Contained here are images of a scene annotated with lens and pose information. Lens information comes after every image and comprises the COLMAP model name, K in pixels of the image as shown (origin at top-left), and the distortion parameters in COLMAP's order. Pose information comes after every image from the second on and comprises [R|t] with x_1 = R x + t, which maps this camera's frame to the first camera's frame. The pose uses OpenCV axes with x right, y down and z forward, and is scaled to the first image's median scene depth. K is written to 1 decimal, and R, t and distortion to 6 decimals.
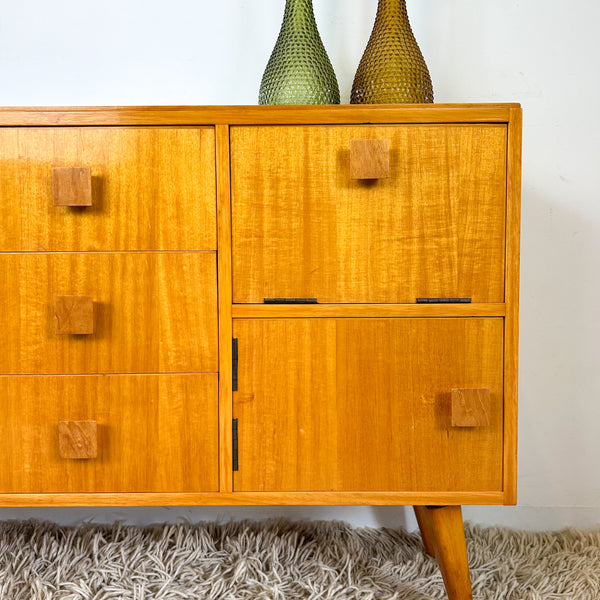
lens RADIAL K [[602.5, 0, 297.0], [0, 602.5, 300.8], [0, 0, 1]] dist [0.077601, -0.154041]
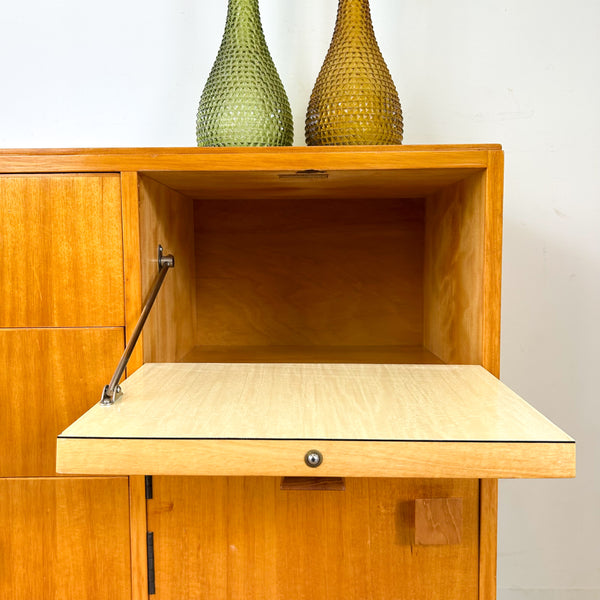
lens RADIAL K [[611.2, 0, 296.9], [0, 611.2, 300.3], [0, 0, 1]] dist [0.008053, -0.009426]
pose [[0.999997, -0.001580, -0.001910, 0.097293], [0.001620, 0.999781, 0.020860, -0.133997], [0.001876, -0.020863, 0.999781, 0.186355]]
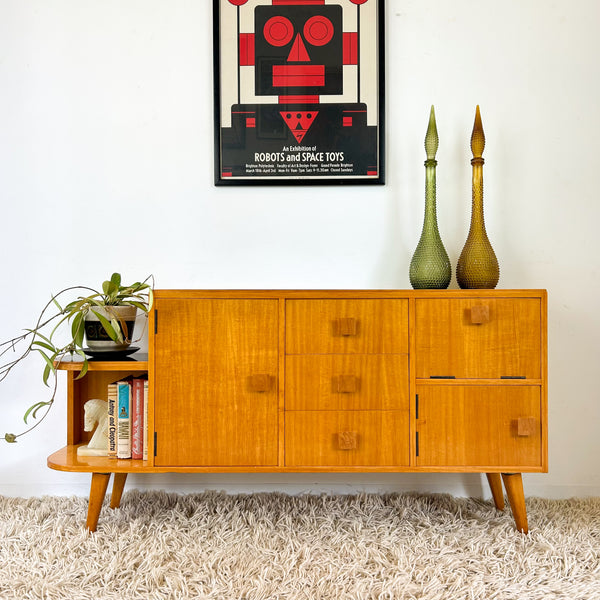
lens RADIAL K [[601.9, 0, 304.2], [0, 601.9, 301.2], [0, 0, 1]] dist [0.110468, -0.256712]
pose [[0.999985, 0.003860, 0.003965, -0.520263], [-0.003627, 0.998351, -0.057284, -0.146541], [-0.004180, 0.057268, 0.998350, -1.198866]]
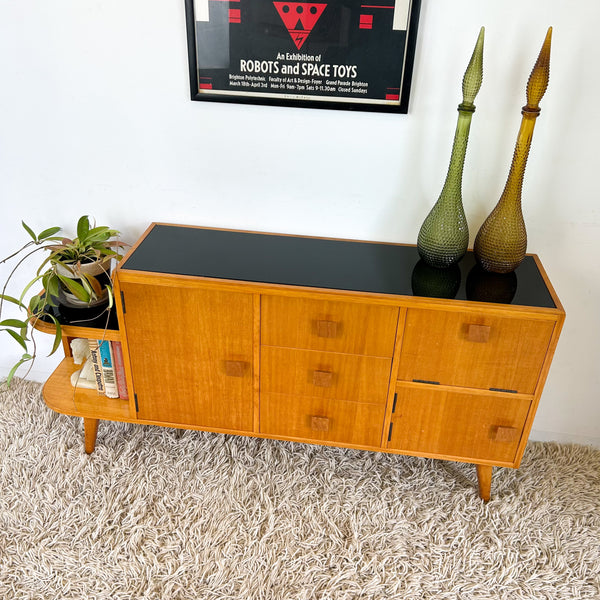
lens RADIAL K [[602.5, 0, 297.0], [0, 602.5, 300.8], [0, 0, 1]] dist [0.077601, -0.154041]
pose [[0.991782, 0.095706, -0.084909, -0.296082], [-0.044799, 0.881412, 0.470219, -1.181030], [0.119842, -0.462551, 0.878456, -0.722430]]
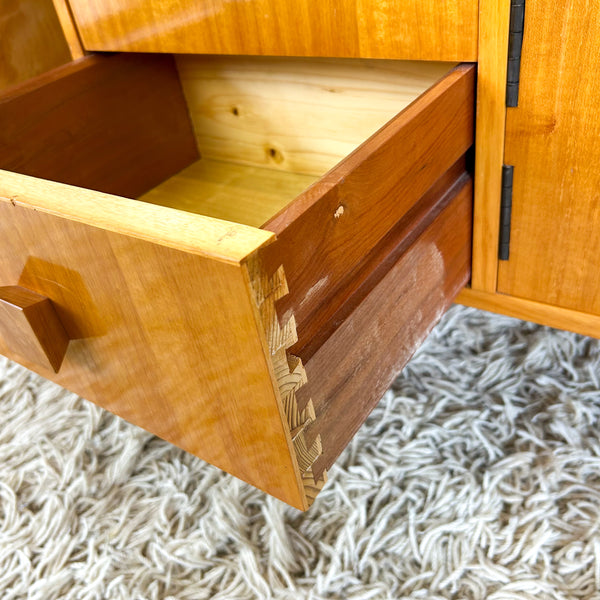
lens RADIAL K [[617.1, 0, 302.8], [0, 617.1, 301.9], [0, 0, 1]] dist [0.005585, -0.010275]
pose [[0.823036, 0.236769, -0.516288, 0.038179], [0.107682, 0.827445, 0.551125, 0.001934], [0.557689, -0.509190, 0.655521, 0.548345]]
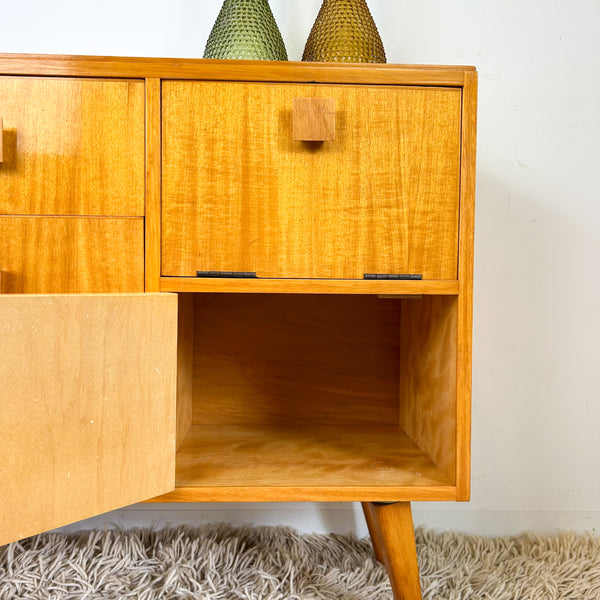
lens RADIAL K [[604.5, 0, 294.9], [0, 604.5, 298.6], [0, 0, 1]] dist [0.078730, -0.187134]
pose [[0.998509, 0.015359, 0.052389, 0.044908], [-0.013708, 0.999403, -0.031725, 0.063916], [-0.052845, 0.030959, 0.998123, 0.087544]]
